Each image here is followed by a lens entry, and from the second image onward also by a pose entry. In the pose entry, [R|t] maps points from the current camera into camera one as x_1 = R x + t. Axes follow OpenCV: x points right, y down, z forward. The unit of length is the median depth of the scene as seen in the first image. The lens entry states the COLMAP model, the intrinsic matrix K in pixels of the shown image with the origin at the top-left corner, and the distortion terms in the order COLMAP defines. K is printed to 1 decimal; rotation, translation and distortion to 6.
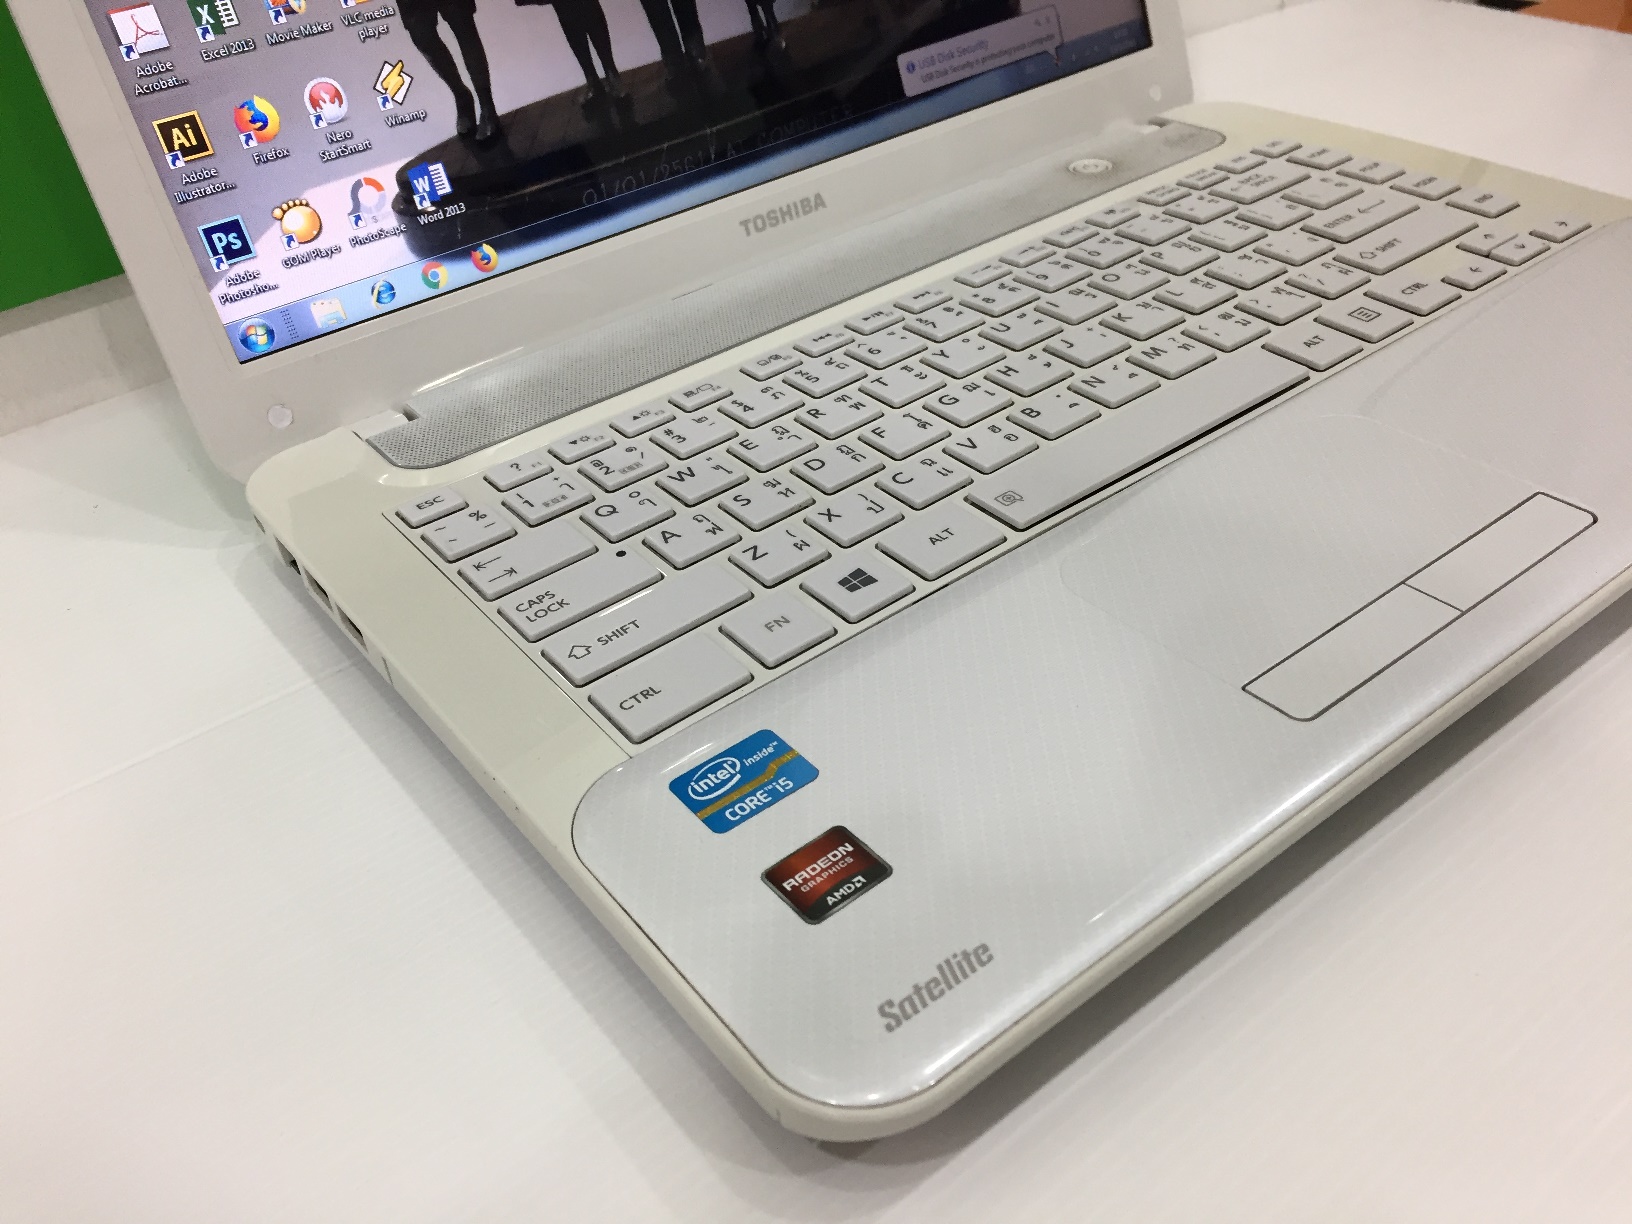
lens RADIAL K [[1426.6, 0, 809.9], [0, 1426.6, 608.8], [0, 0, 1]] dist [0.084956, -0.149464]
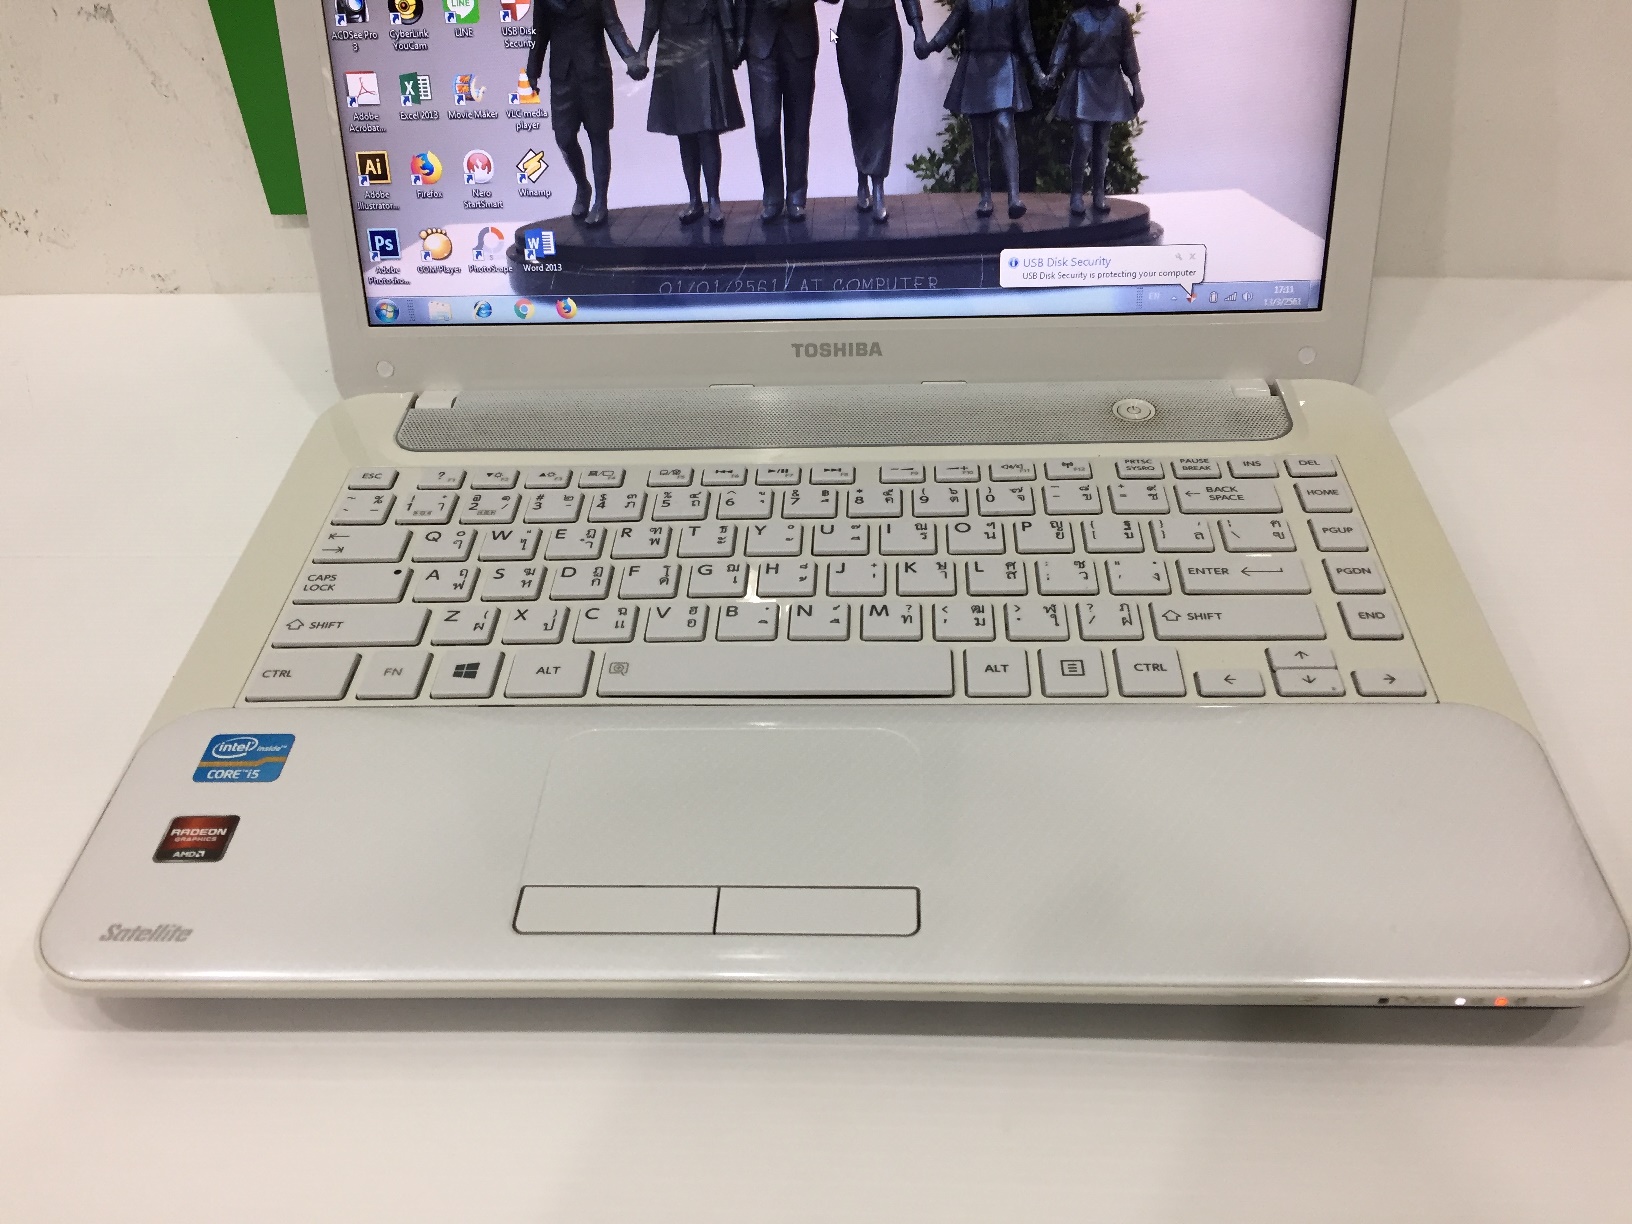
lens RADIAL K [[1409.5, 0, 812.0], [0, 1409.5, 606.8], [0, 0, 1]] dist [0.082162, -0.125416]
pose [[0.771467, 0.452912, -0.446888, 0.683882], [-0.398567, 0.891476, 0.215443, -0.393290], [0.495966, 0.011907, 0.868260, 0.001693]]
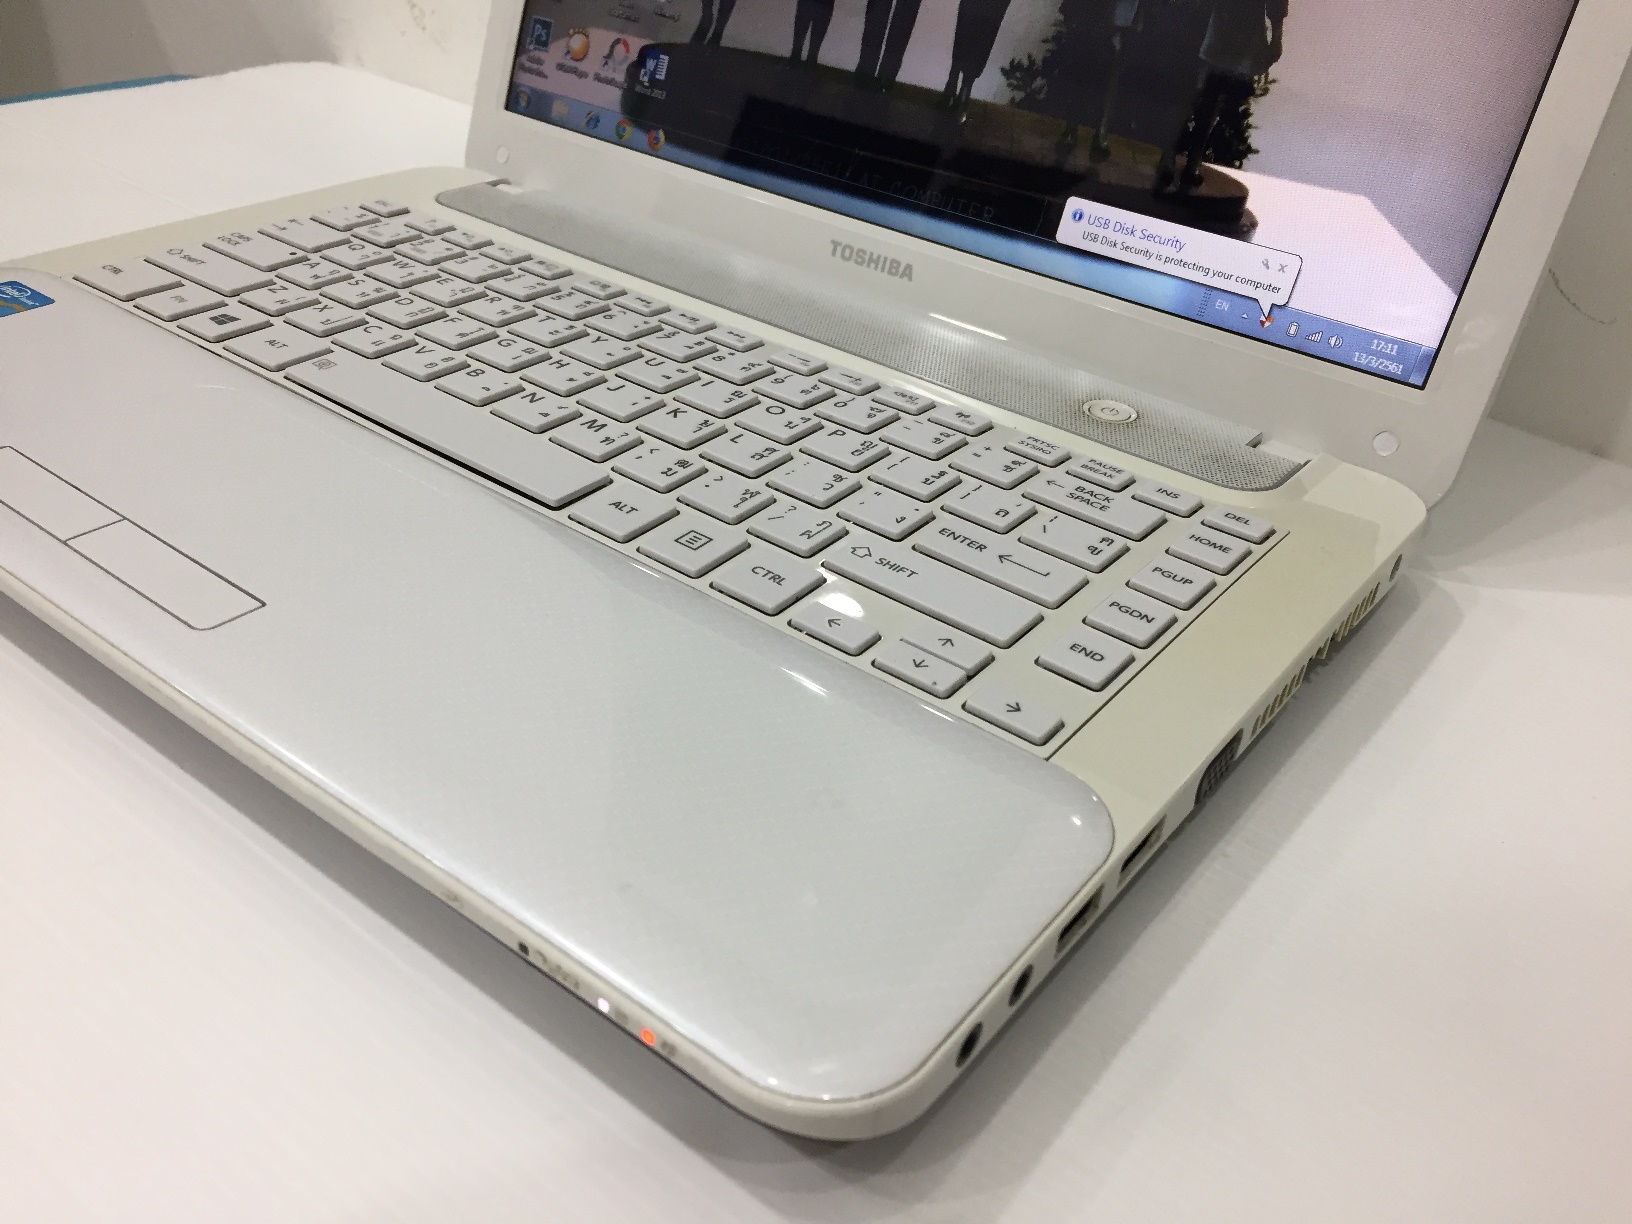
lens RADIAL K [[1415.9, 0, 816.0], [0, 1415.9, 612.0], [0, 0, 1]] dist [0.073152, -0.129344]
pose [[0.254340, 0.607465, -0.752527, 1.046708], [-0.649349, 0.683902, 0.332601, -0.495297], [0.716698, 0.404059, 0.568401, 0.605474]]
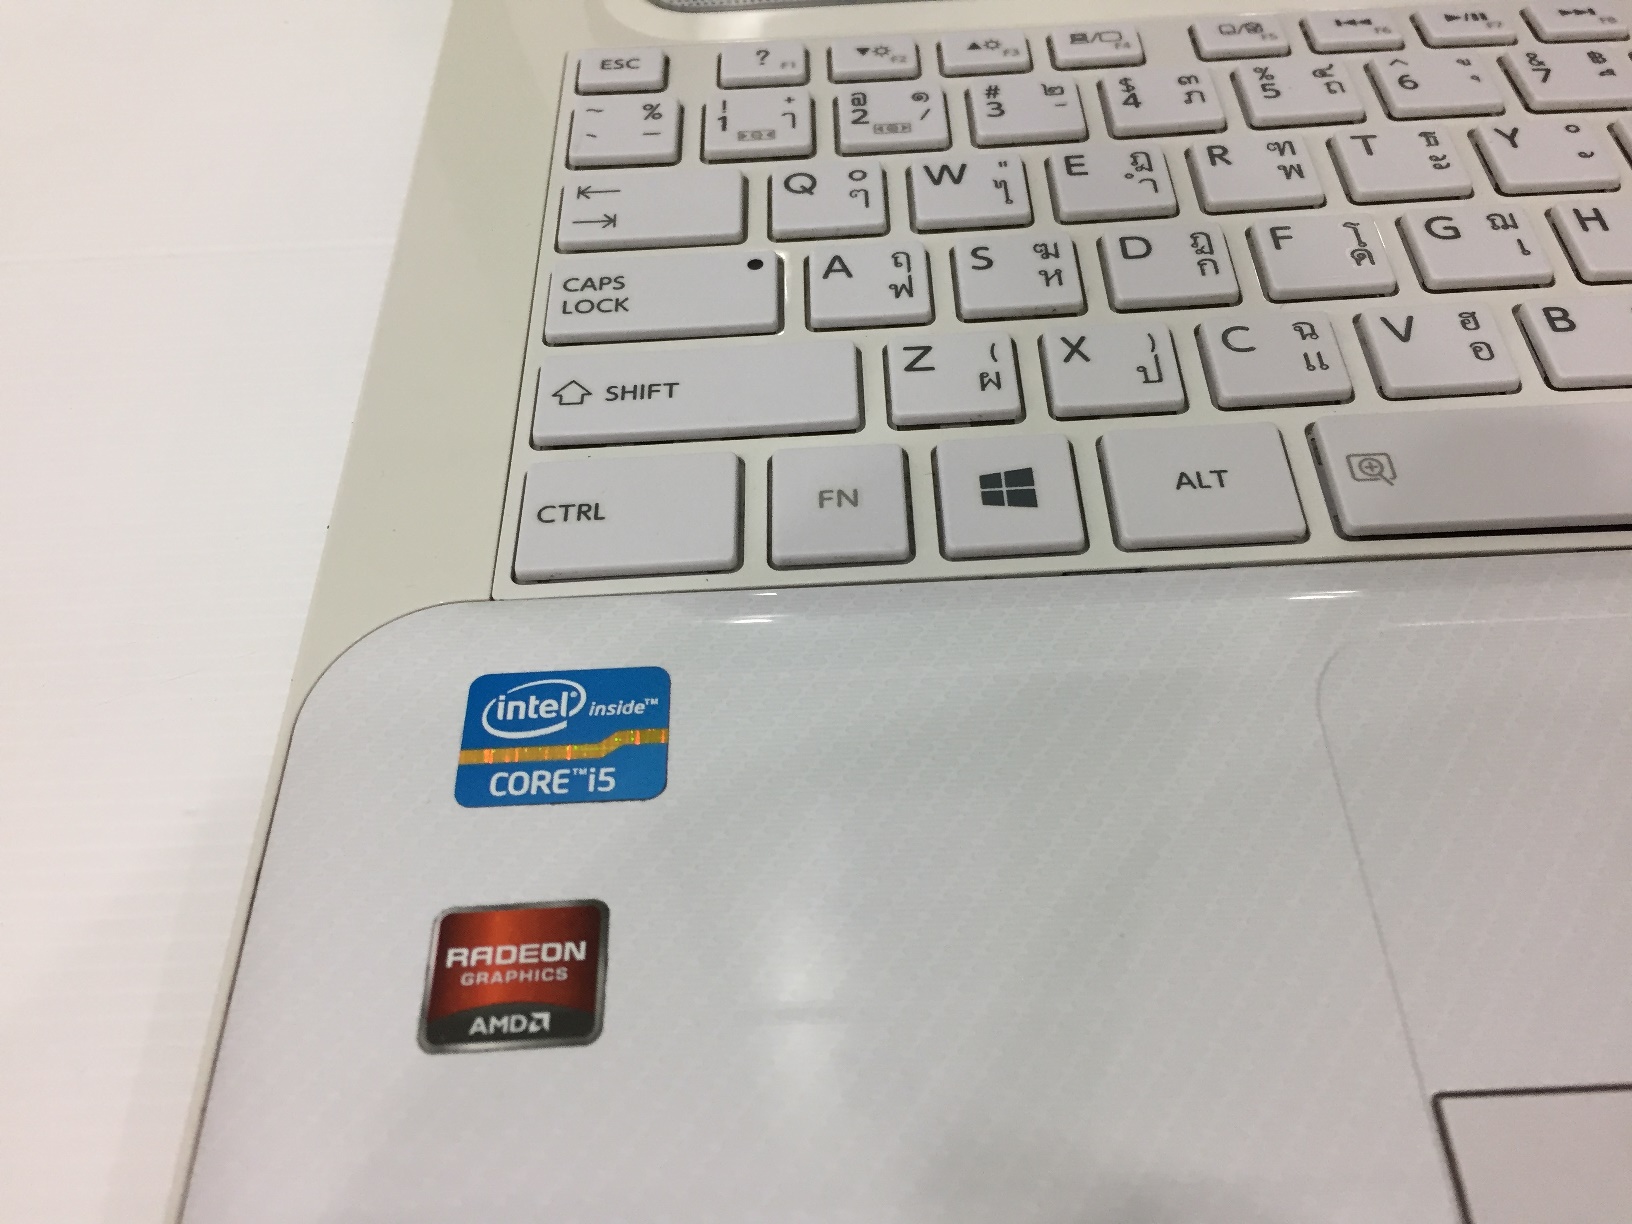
lens RADIAL K [[1436.3, 0, 816.0], [0, 1436.3, 612.0], [0, 0, 1]] dist [0.074837, -0.131512]
pose [[0.809070, 0.497838, -0.312351, 0.142884], [-0.370546, 0.844628, 0.386393, -0.140675], [0.456181, -0.196879, 0.867835, 0.354488]]
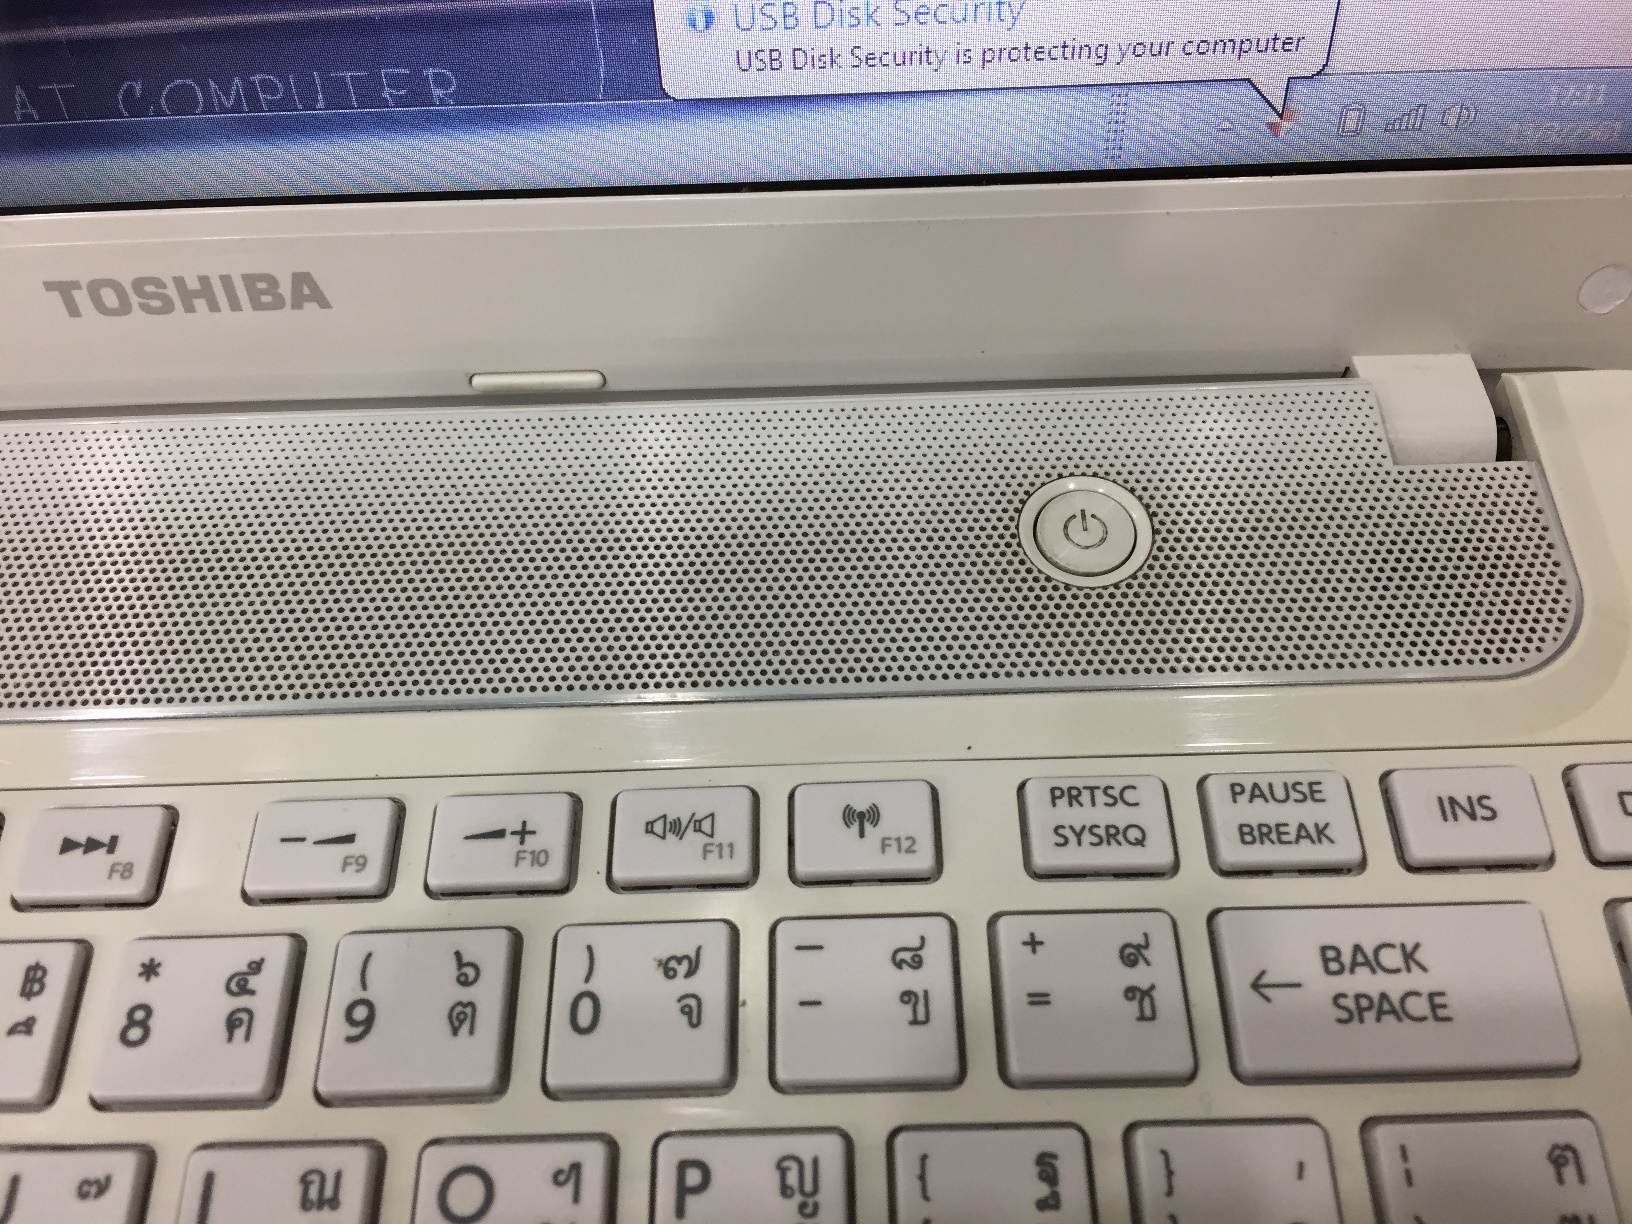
lens RADIAL K [[1426.6, 0, 809.9], [0, 1426.6, 608.8], [0, 0, 1]] dist [0.084956, -0.149464]
pose [[0.804837, 0.543392, -0.238669, 0.296977], [-0.381797, 0.781927, 0.492769, -0.550564], [0.454388, -0.305476, 0.836789, 0.878658]]
